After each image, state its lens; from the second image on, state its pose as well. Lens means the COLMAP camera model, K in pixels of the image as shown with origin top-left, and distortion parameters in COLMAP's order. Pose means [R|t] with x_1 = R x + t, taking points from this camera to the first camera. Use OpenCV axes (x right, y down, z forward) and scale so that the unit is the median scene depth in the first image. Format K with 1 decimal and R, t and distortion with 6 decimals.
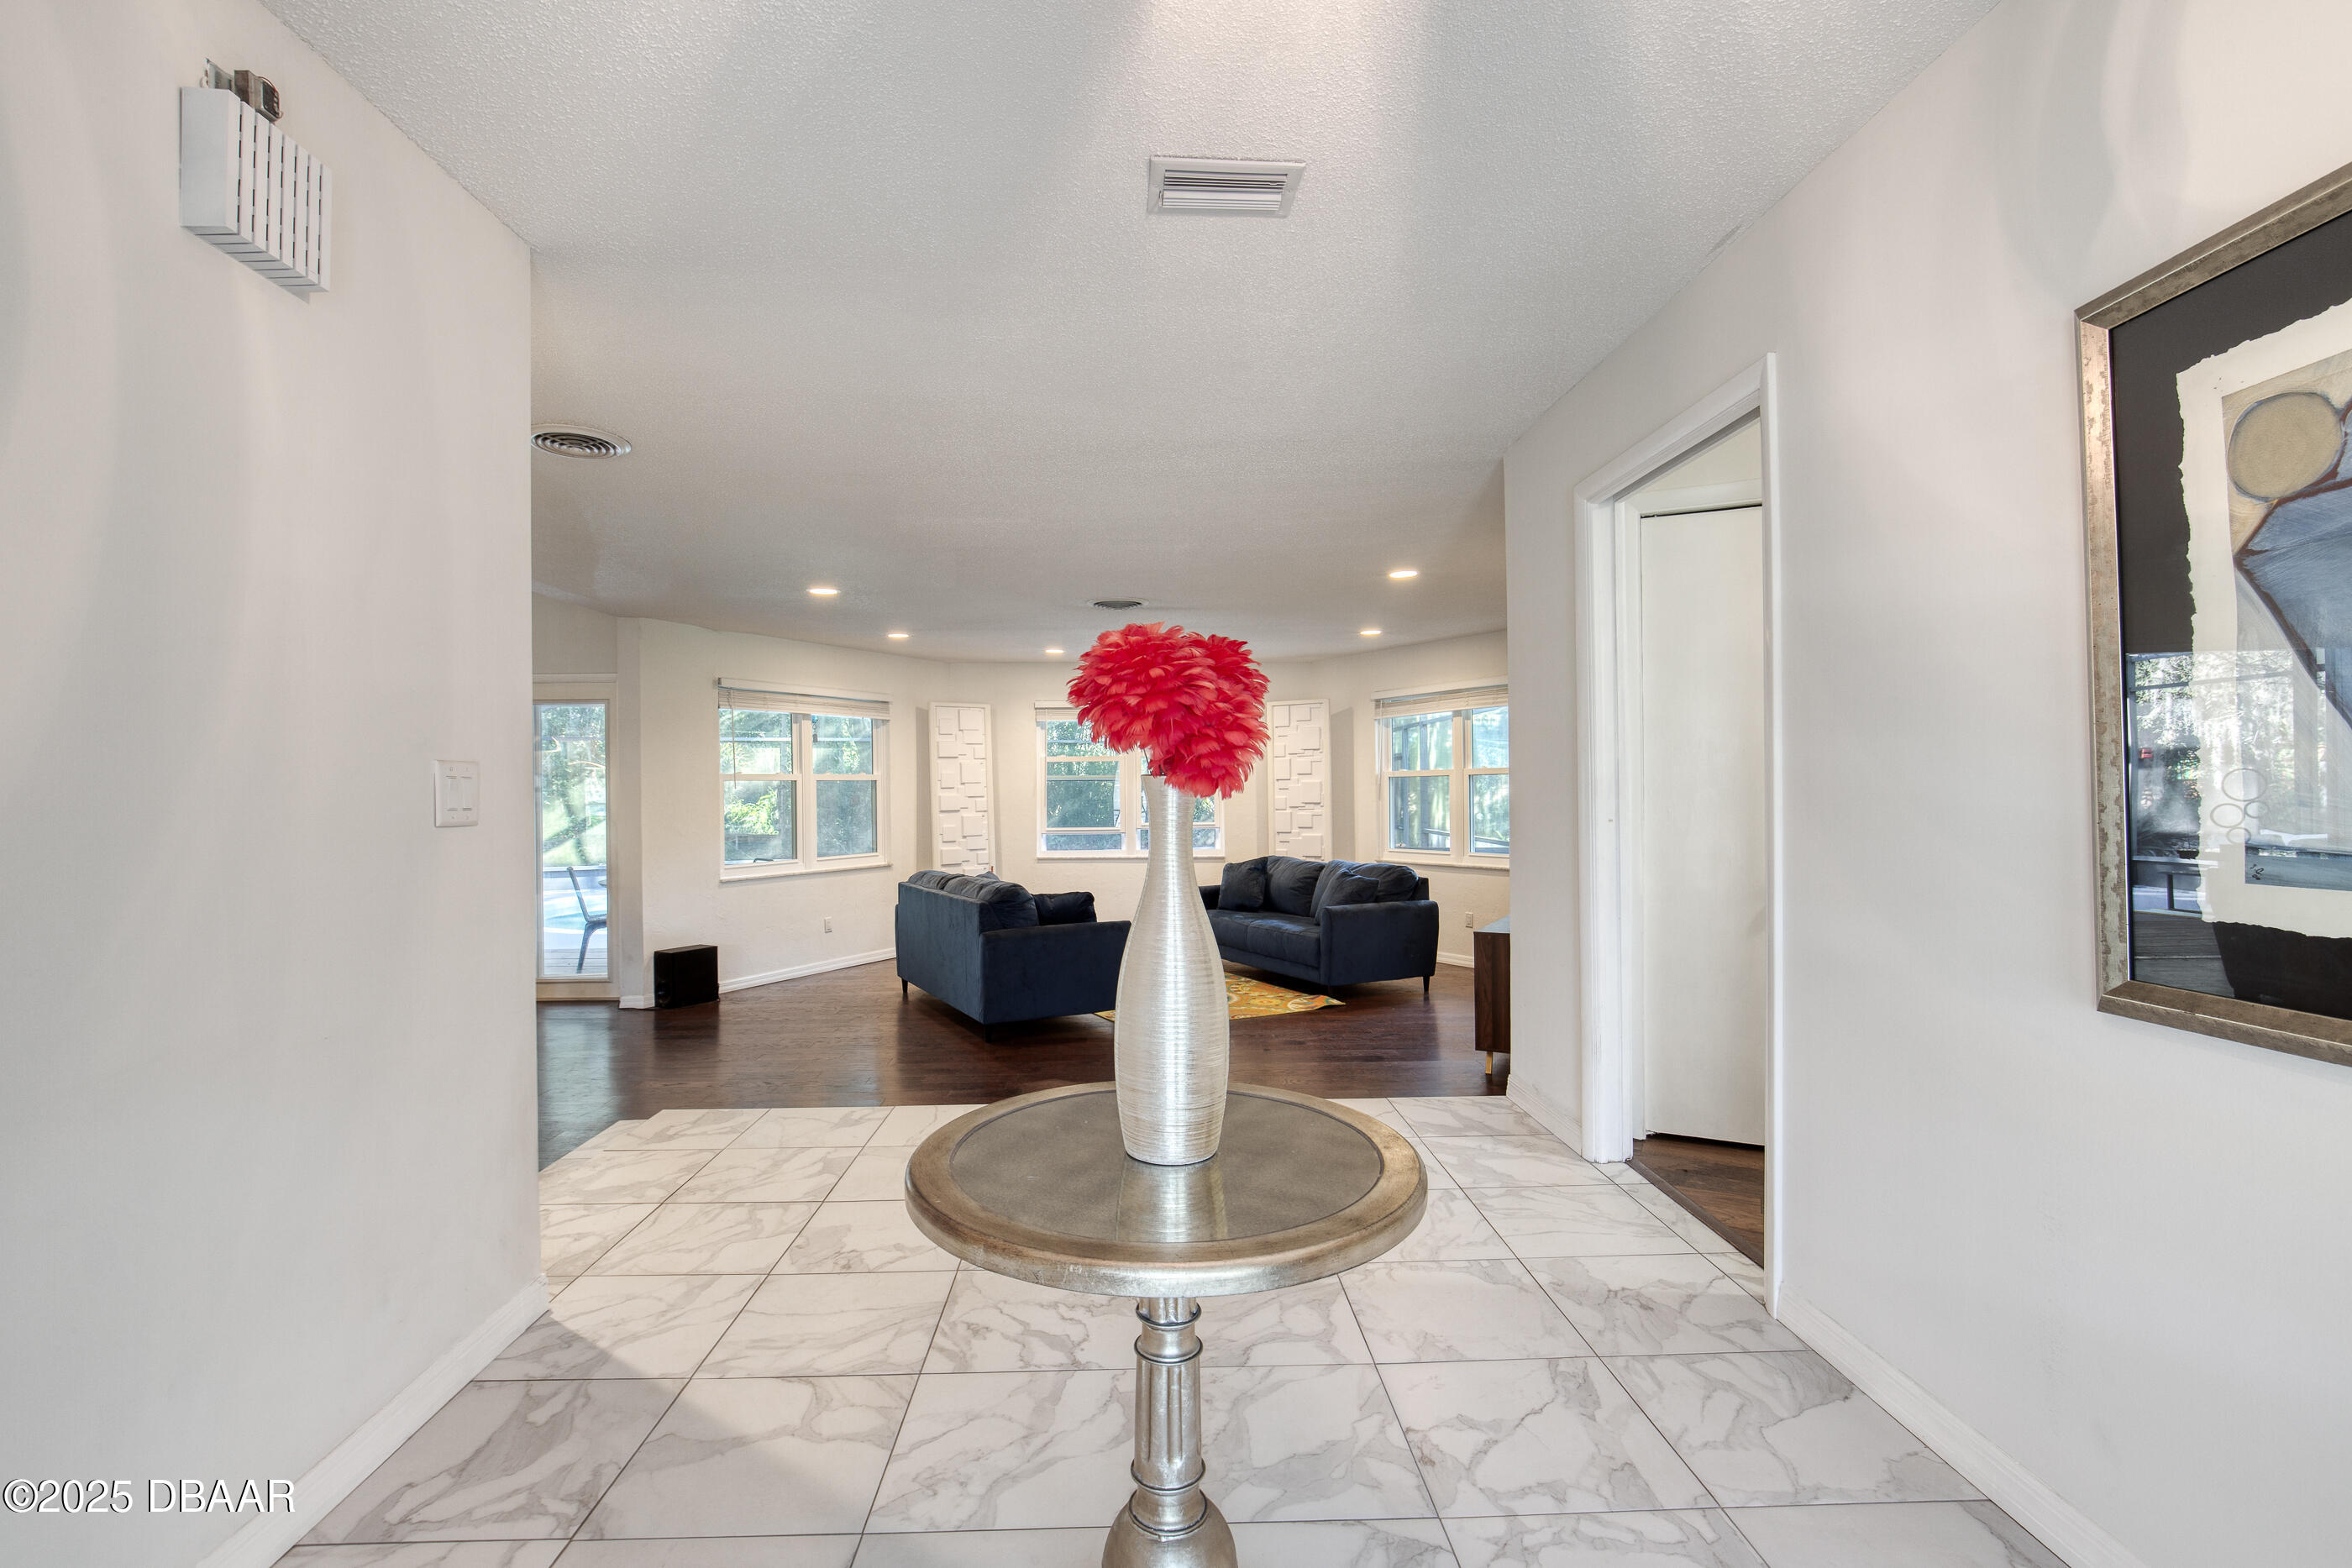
lens RADIAL K [[1081.8, 0, 1168.9], [0, 1081.8, 778.2], [0, 0, 1]] dist [-0.037968, 0.000003]
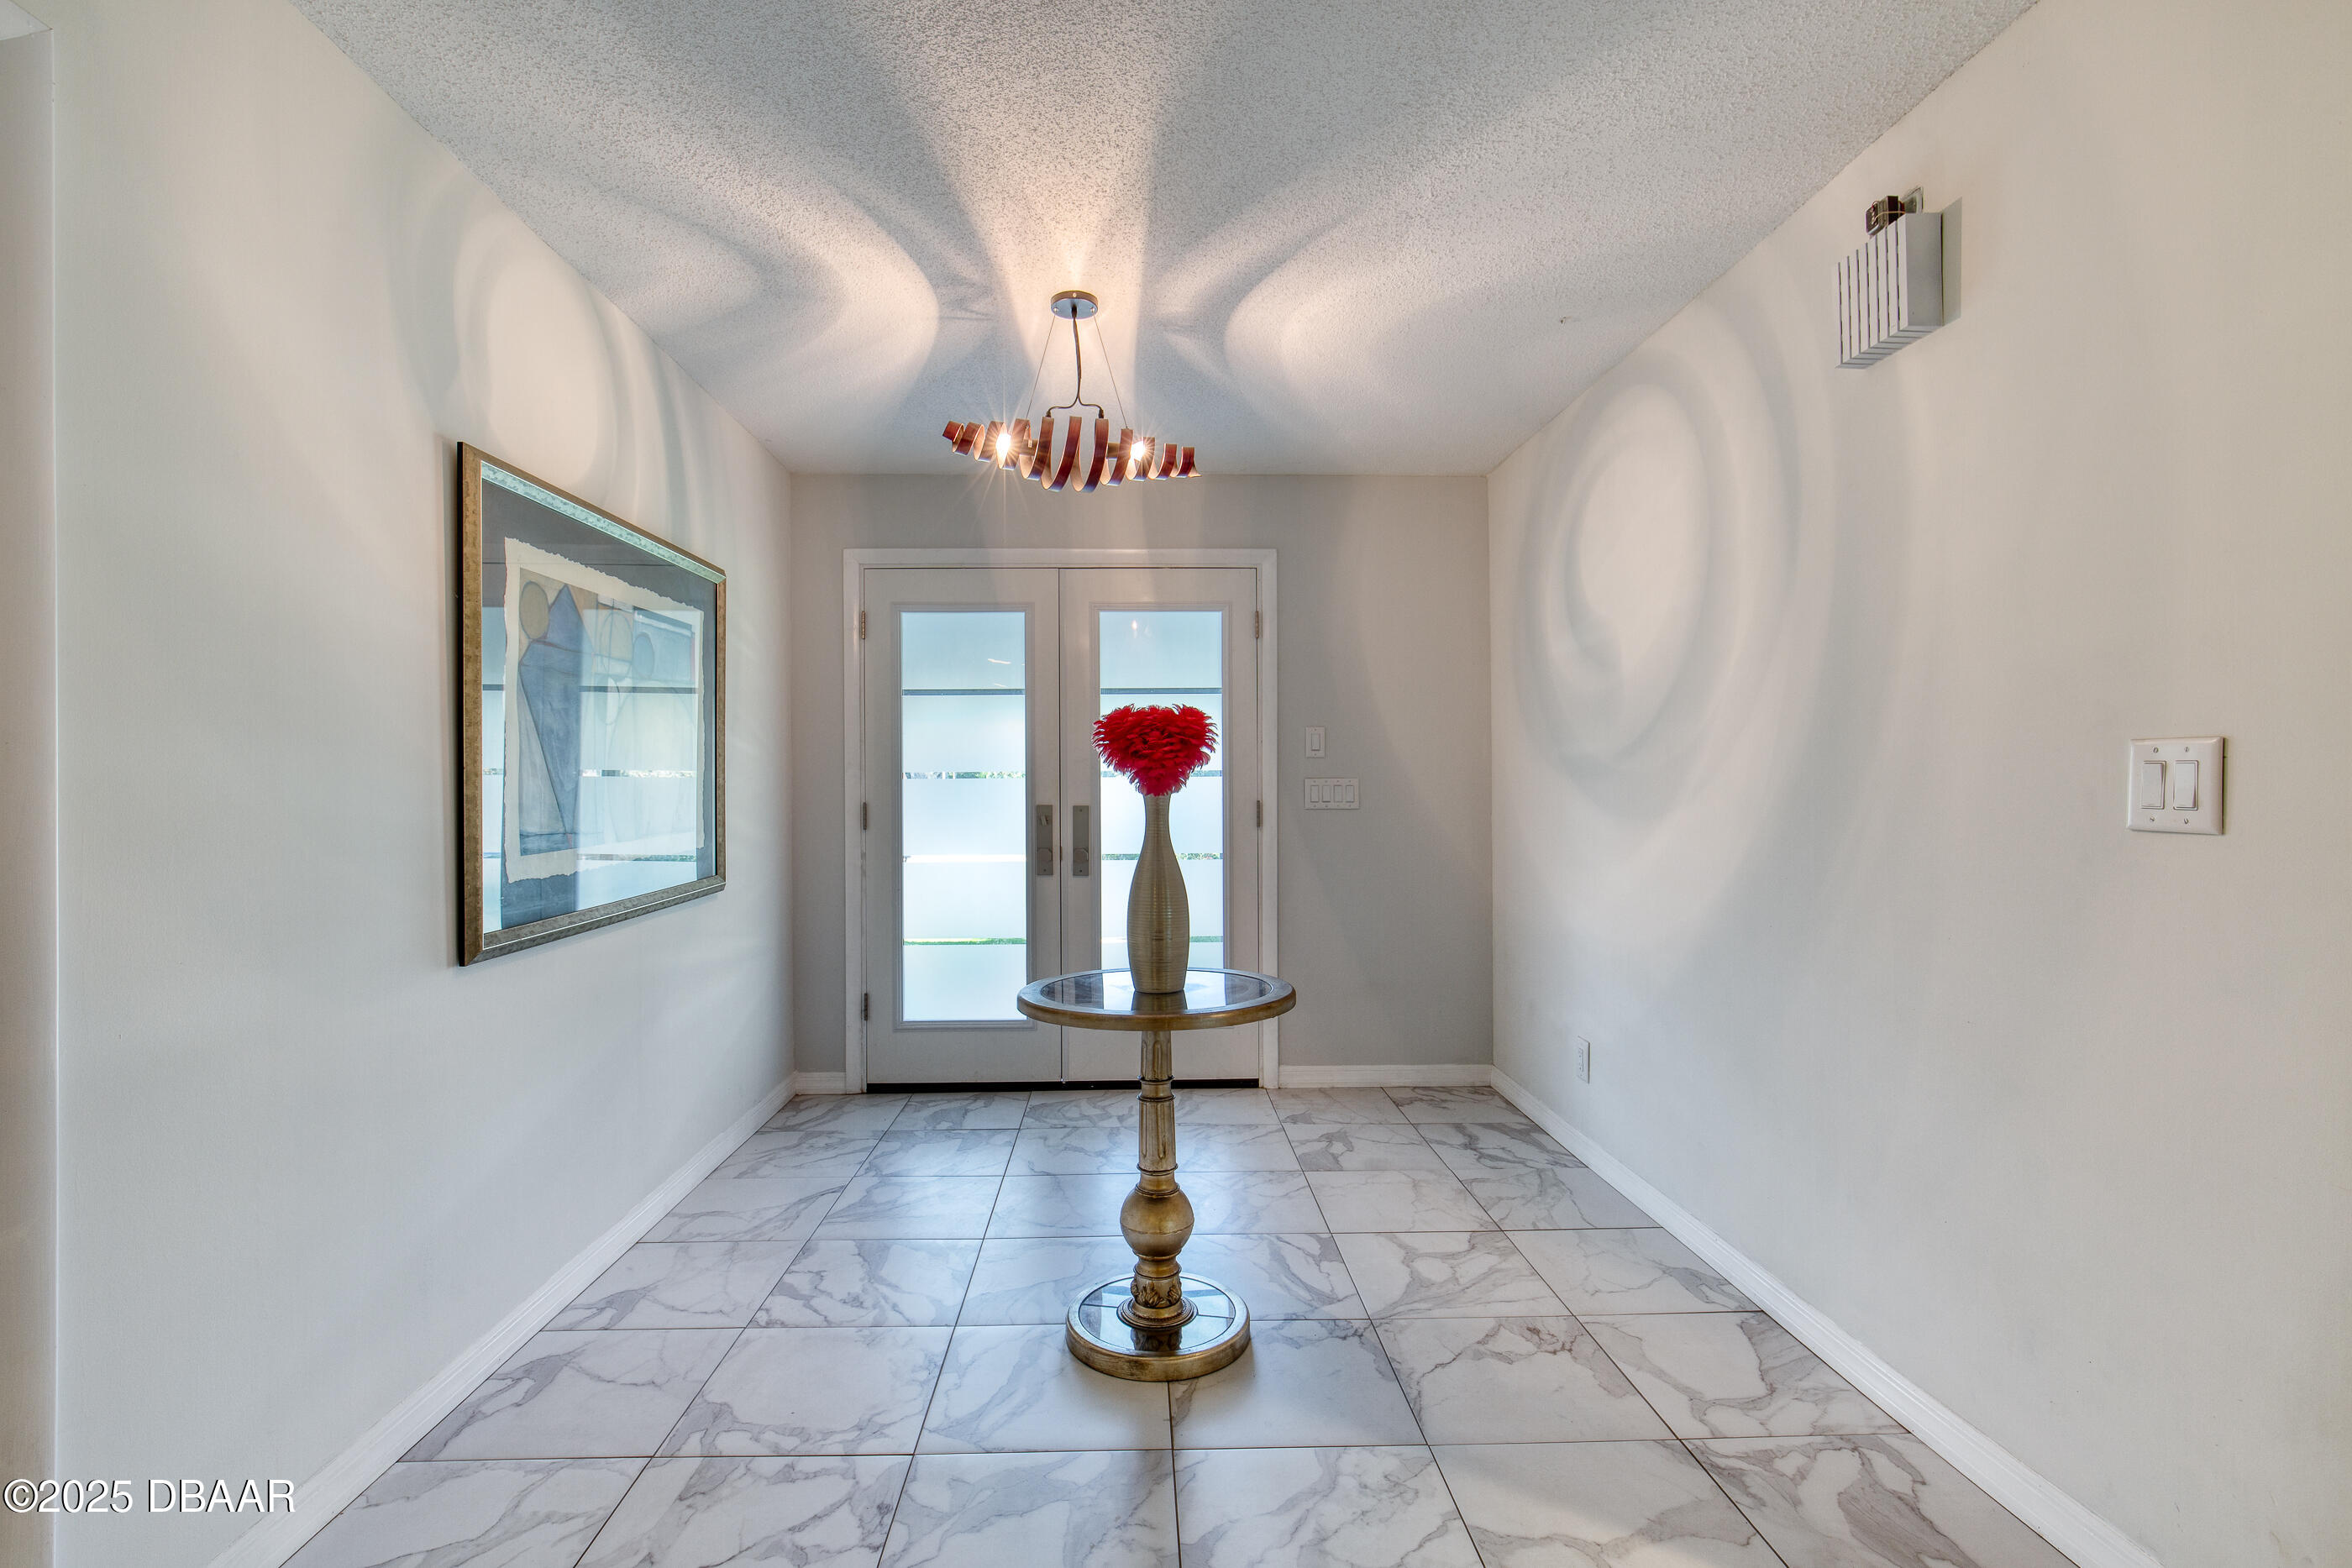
lens RADIAL K [[1099.8, 0, 1157.3], [0, 1099.8, 783.9], [0, 0, 1]] dist [-0.003234, -0.000179]
pose [[-0.999888, 0.014642, 0.003194, -0.013274], [0.014602, 0.999818, -0.012288, 0.015287], [-0.003373, -0.012240, -0.999919, 2.115602]]
